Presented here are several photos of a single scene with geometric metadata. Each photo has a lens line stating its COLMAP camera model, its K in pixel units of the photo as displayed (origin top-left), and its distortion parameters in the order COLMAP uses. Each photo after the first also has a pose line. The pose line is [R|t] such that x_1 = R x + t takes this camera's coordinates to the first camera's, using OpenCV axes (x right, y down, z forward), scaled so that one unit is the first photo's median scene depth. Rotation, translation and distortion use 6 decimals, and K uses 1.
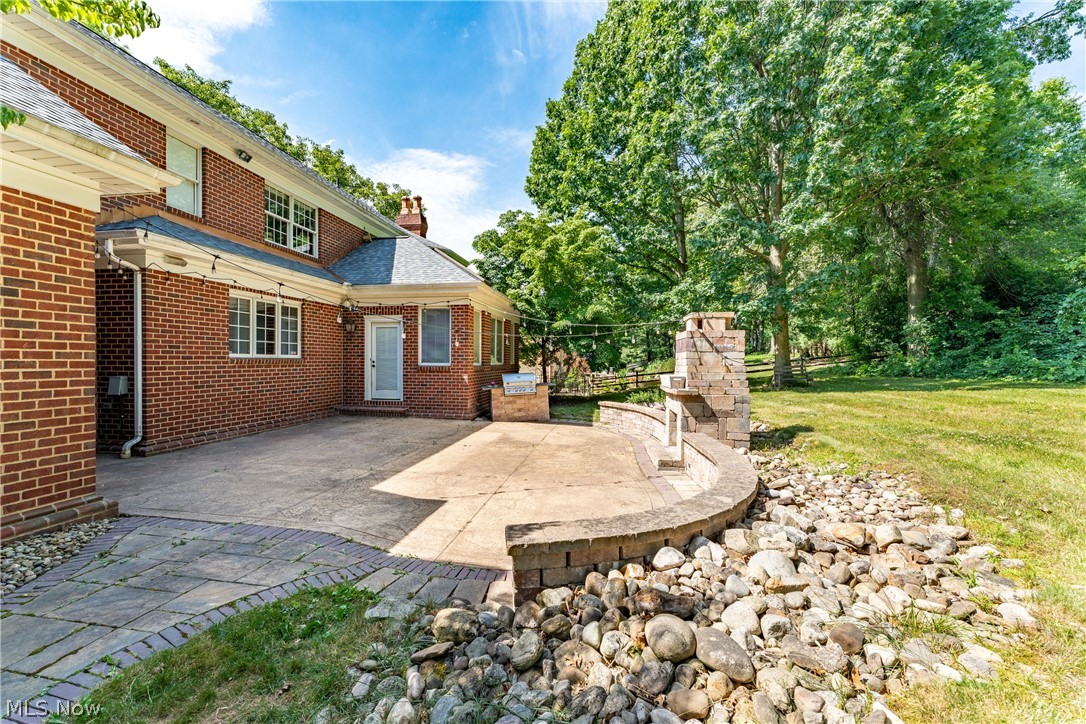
lens RADIAL K [[439.4, 0, 543.0], [0, 439.4, 362.0], [0, 0, 1]] dist [0.001540, 0.000386]
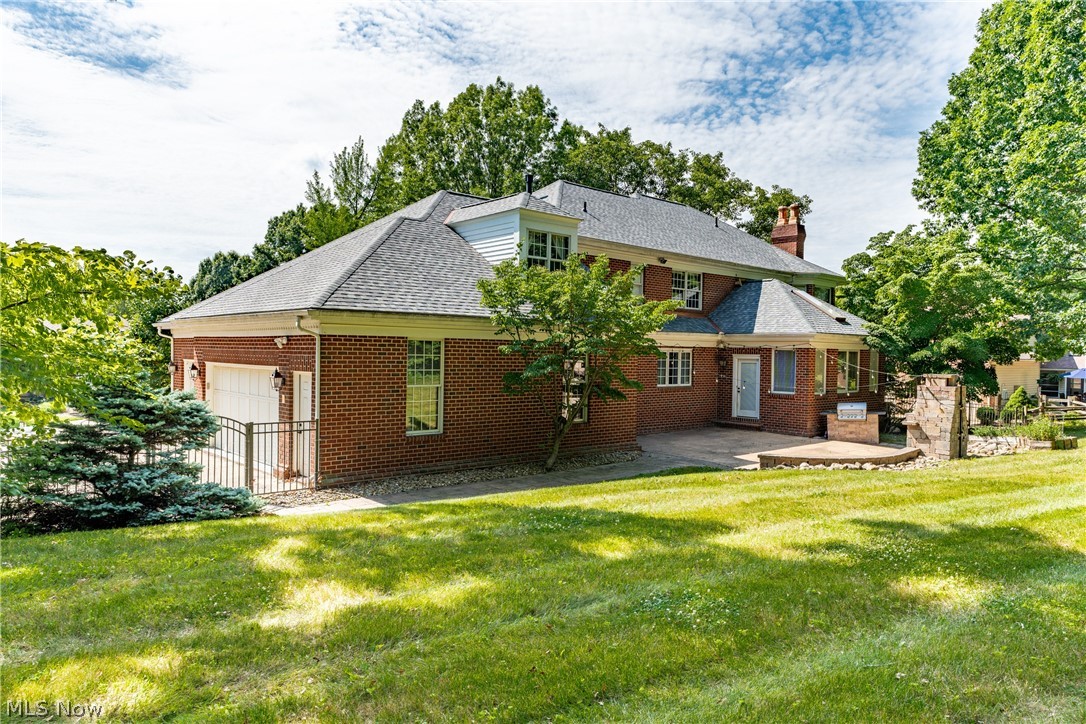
lens RADIAL K [[747.2, 0, 543.0], [0, 747.2, 362.0], [0, 0, 1]] dist [0.002849, -0.002478]
pose [[0.792032, 0.019242, -0.610176, 0.542604], [-0.016548, 0.999813, 0.010050, -0.096713], [0.610255, 0.002138, 0.792202, -1.197354]]
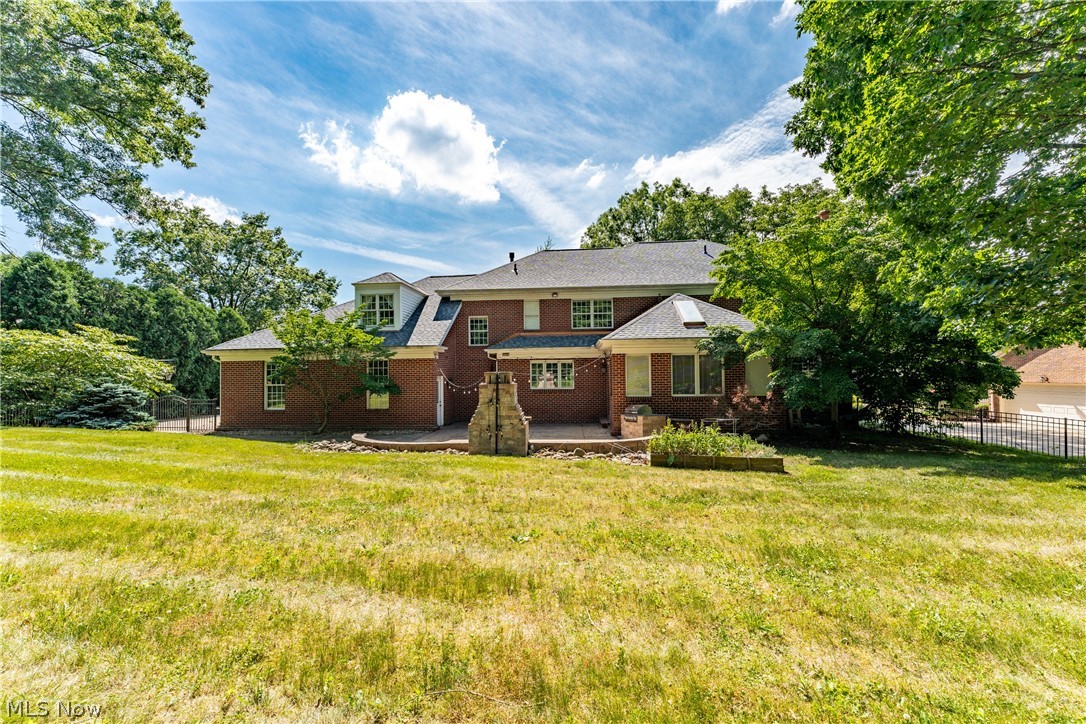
lens RADIAL K [[439.4, 0, 543.0], [0, 439.4, 362.0], [0, 0, 1]] dist [0.001540, 0.000386]
pose [[0.078112, -0.001755, -0.996943, 1.220807], [0.005813, 0.999982, -0.001304, -0.112139], [0.996928, -0.005693, 0.078120, 0.644870]]
